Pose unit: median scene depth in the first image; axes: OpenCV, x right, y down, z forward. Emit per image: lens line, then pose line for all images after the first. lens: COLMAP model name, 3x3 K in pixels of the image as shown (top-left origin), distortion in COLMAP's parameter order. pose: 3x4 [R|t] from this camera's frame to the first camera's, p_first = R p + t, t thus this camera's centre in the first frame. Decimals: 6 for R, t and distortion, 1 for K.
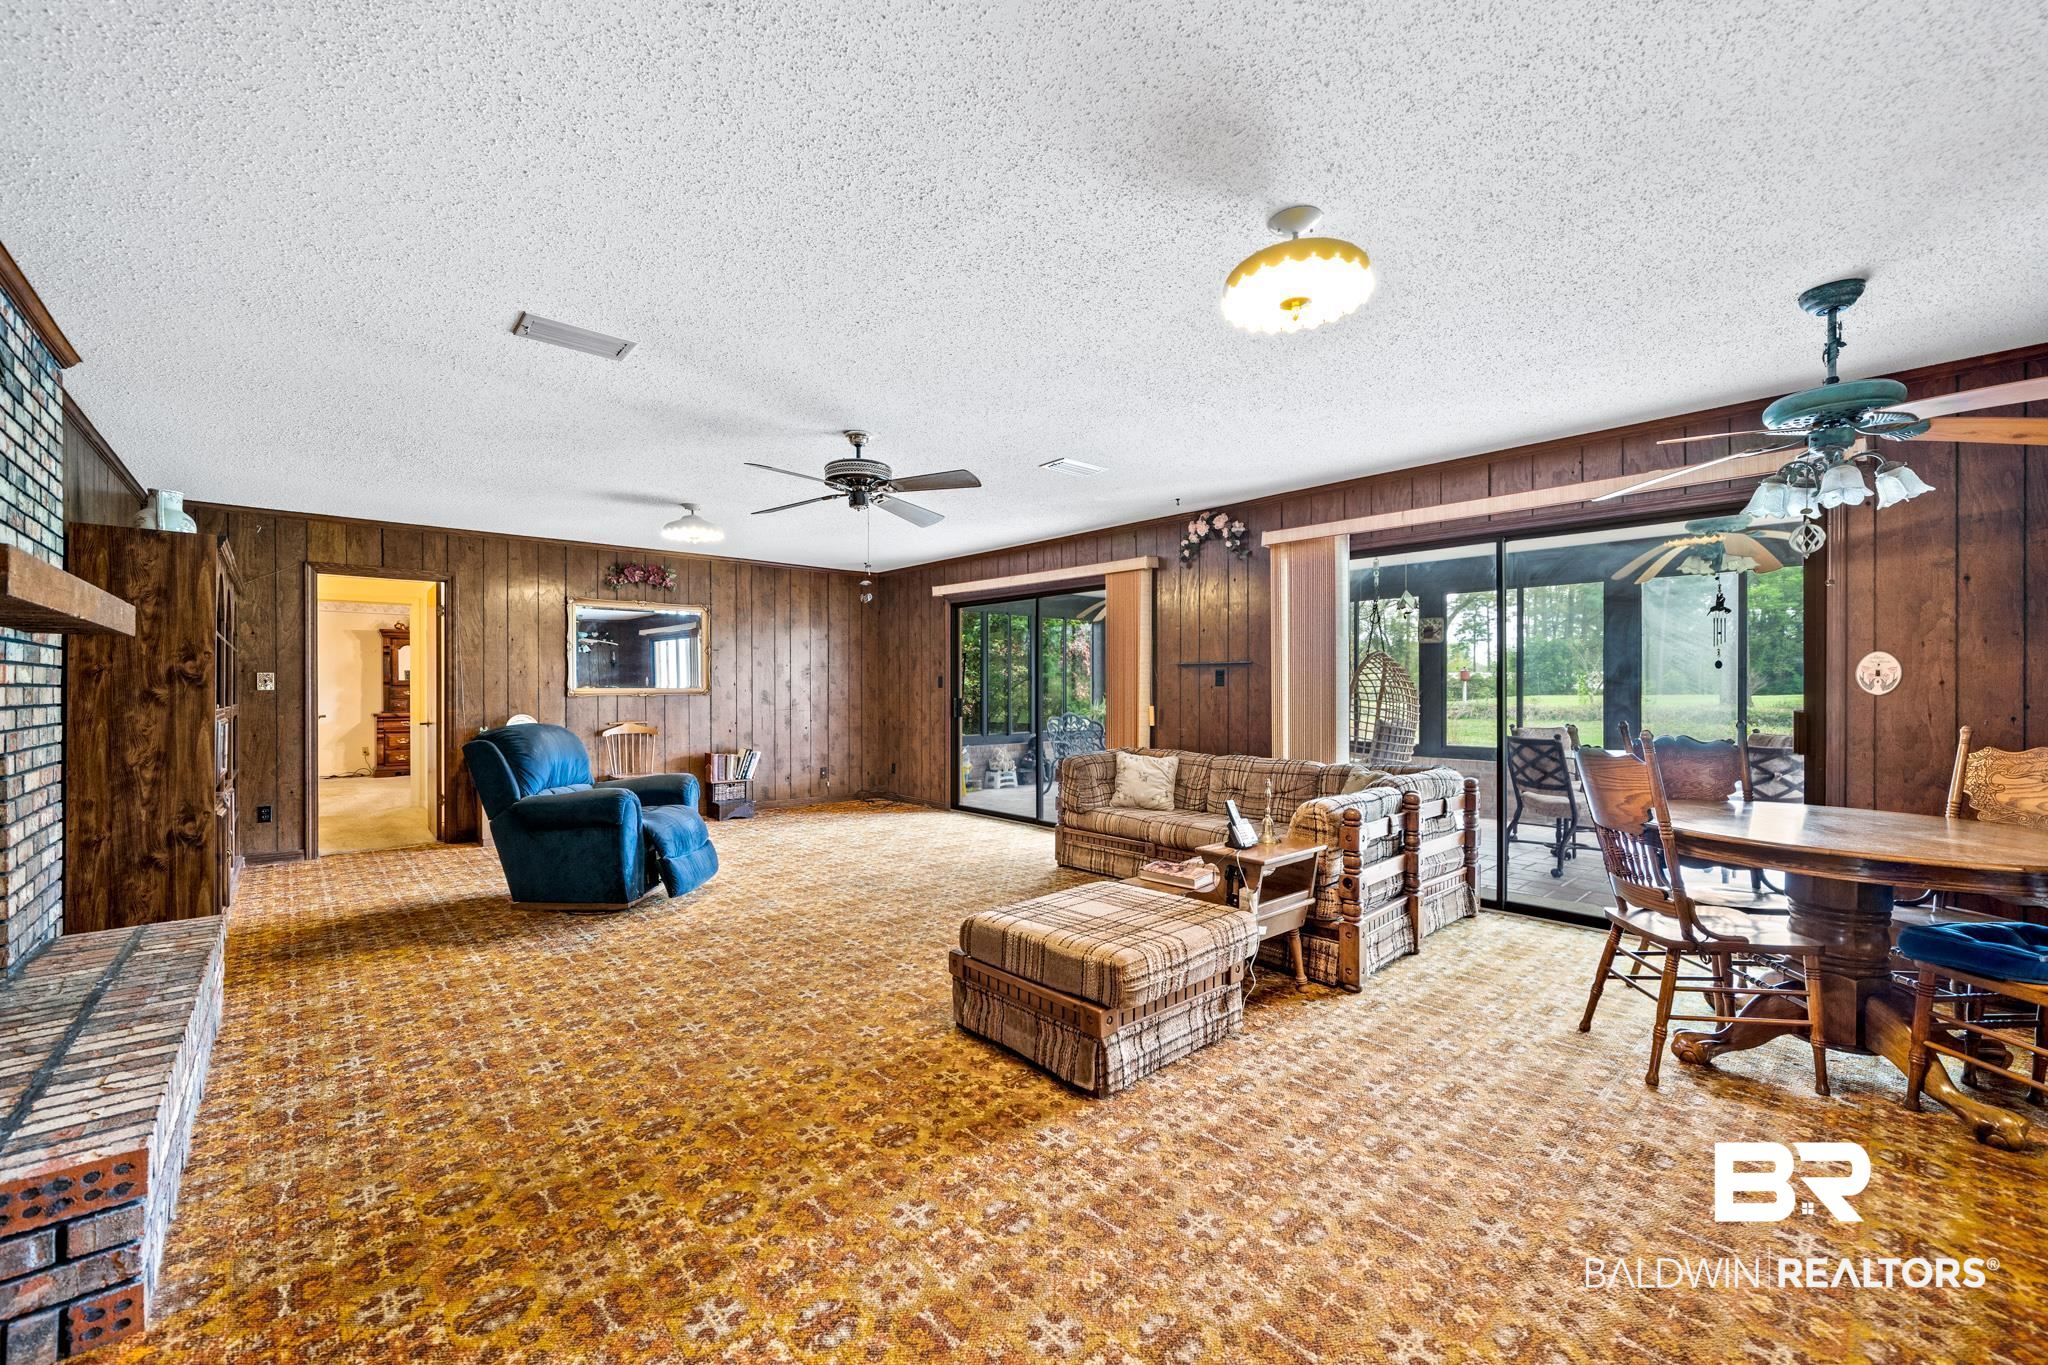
lens RADIAL K [[811.2, 0, 1021.7], [0, 811.2, 687.8], [0, 0, 1]] dist [-0.003901, 0.000061]
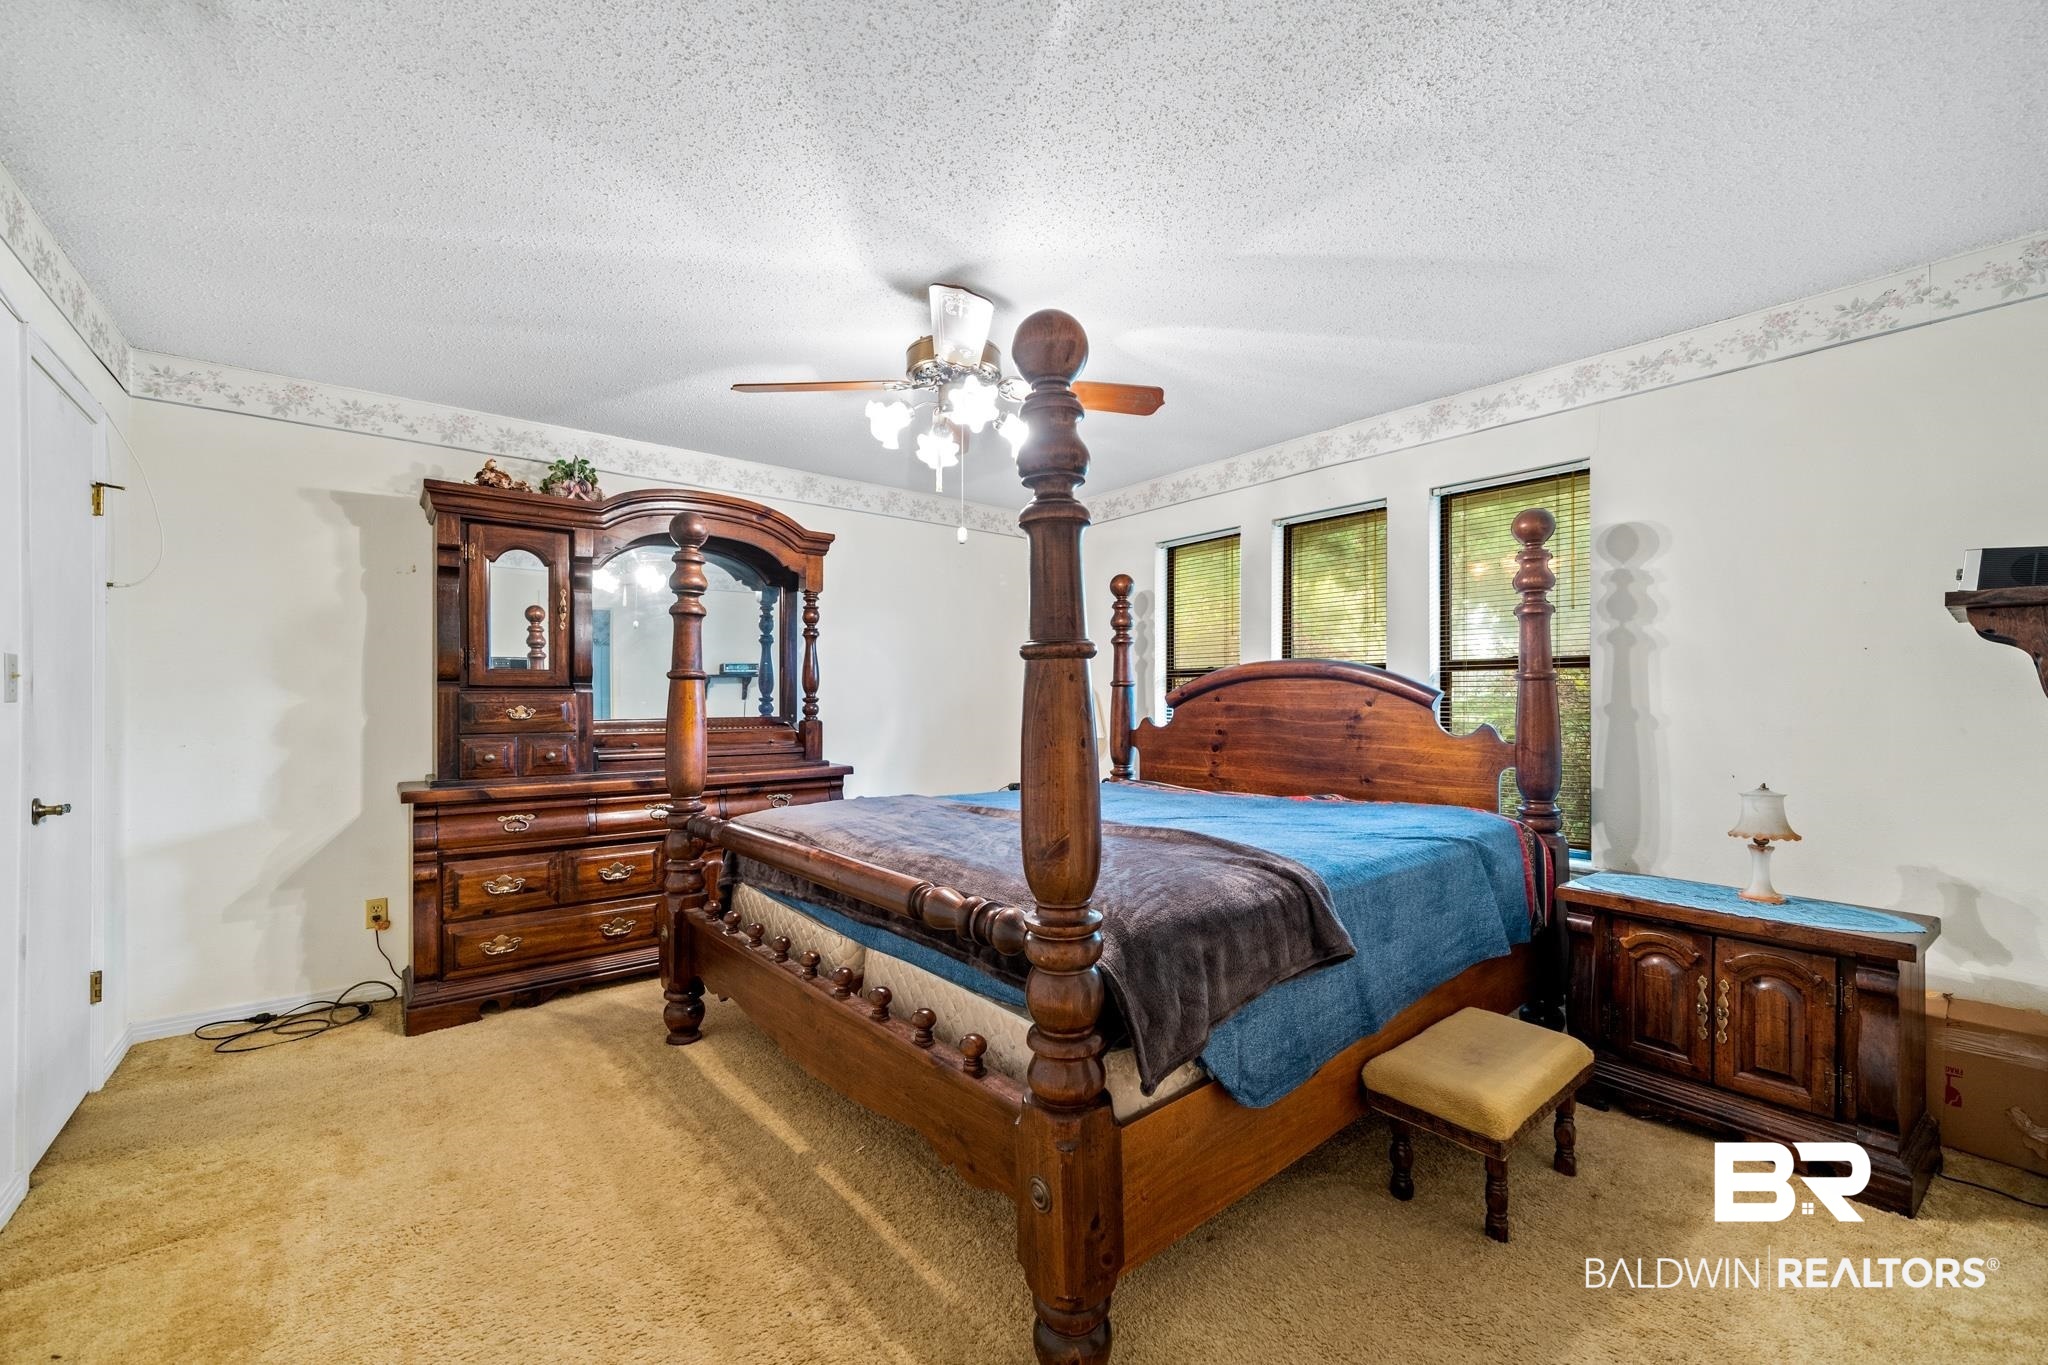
lens RADIAL K [[811.2, 0, 1022.2], [0, 811.2, 689.7], [0, 0, 1]] dist [-0.003901, 0.000061]
pose [[0.999128, -0.000249, -0.041740, -0.575027], [0.000251, 1.000000, 0.000065, -0.001458], [0.041740, -0.000075, 0.999129, 0.728681]]
